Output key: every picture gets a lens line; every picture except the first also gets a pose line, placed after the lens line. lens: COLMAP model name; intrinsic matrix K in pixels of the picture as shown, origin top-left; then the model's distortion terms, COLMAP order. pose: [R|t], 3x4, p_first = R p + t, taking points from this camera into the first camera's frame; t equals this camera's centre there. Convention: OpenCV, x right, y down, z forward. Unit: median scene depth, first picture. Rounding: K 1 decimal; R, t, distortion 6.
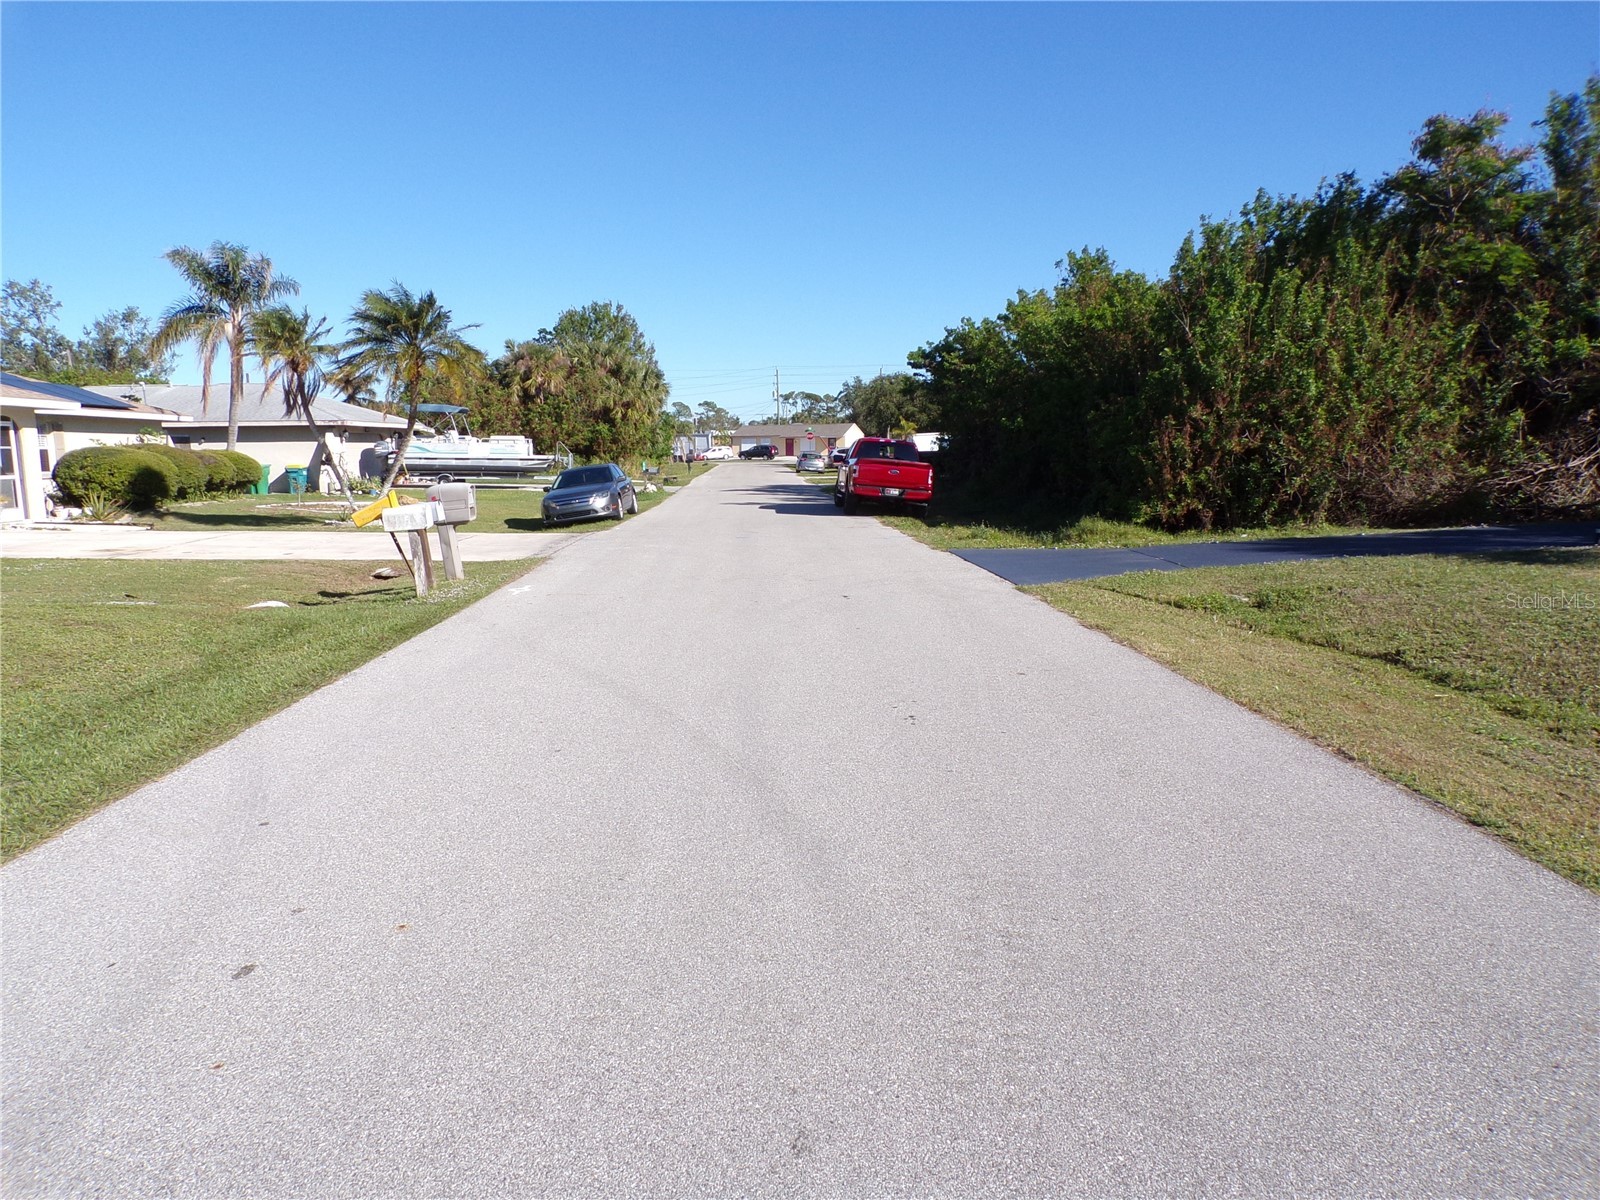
lens RADIAL K [[1093.8, 0, 799.6], [0, 1093.8, 599.4], [0, 0, 1]] dist [0.003817, -0.003471]
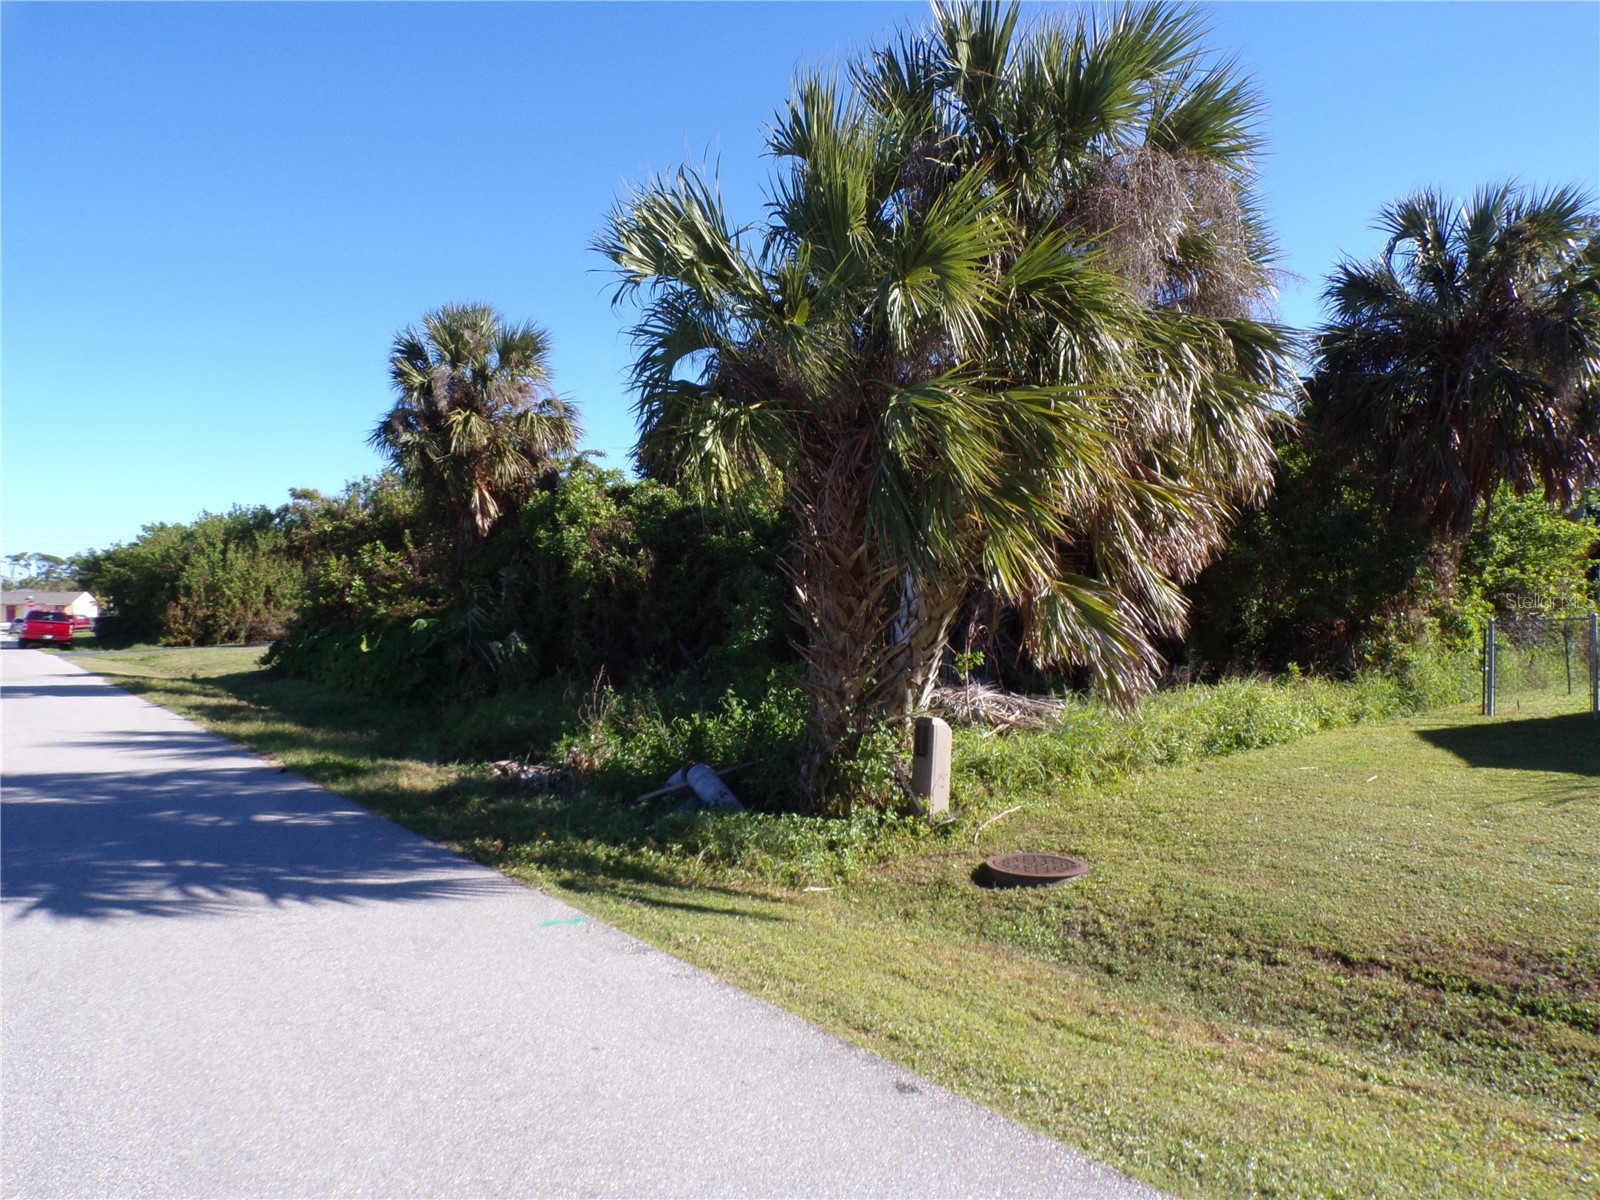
lens RADIAL K [[1093.8, 0, 801.0], [0, 1093.8, 600.9], [0, 0, 1]] dist [0.003817, -0.003471]
pose [[0.821230, 0.000462, 0.570597, 0.088077], [0.083648, 0.989098, -0.121192, 0.232238], [-0.564433, 0.147256, 0.812238, -1.688490]]
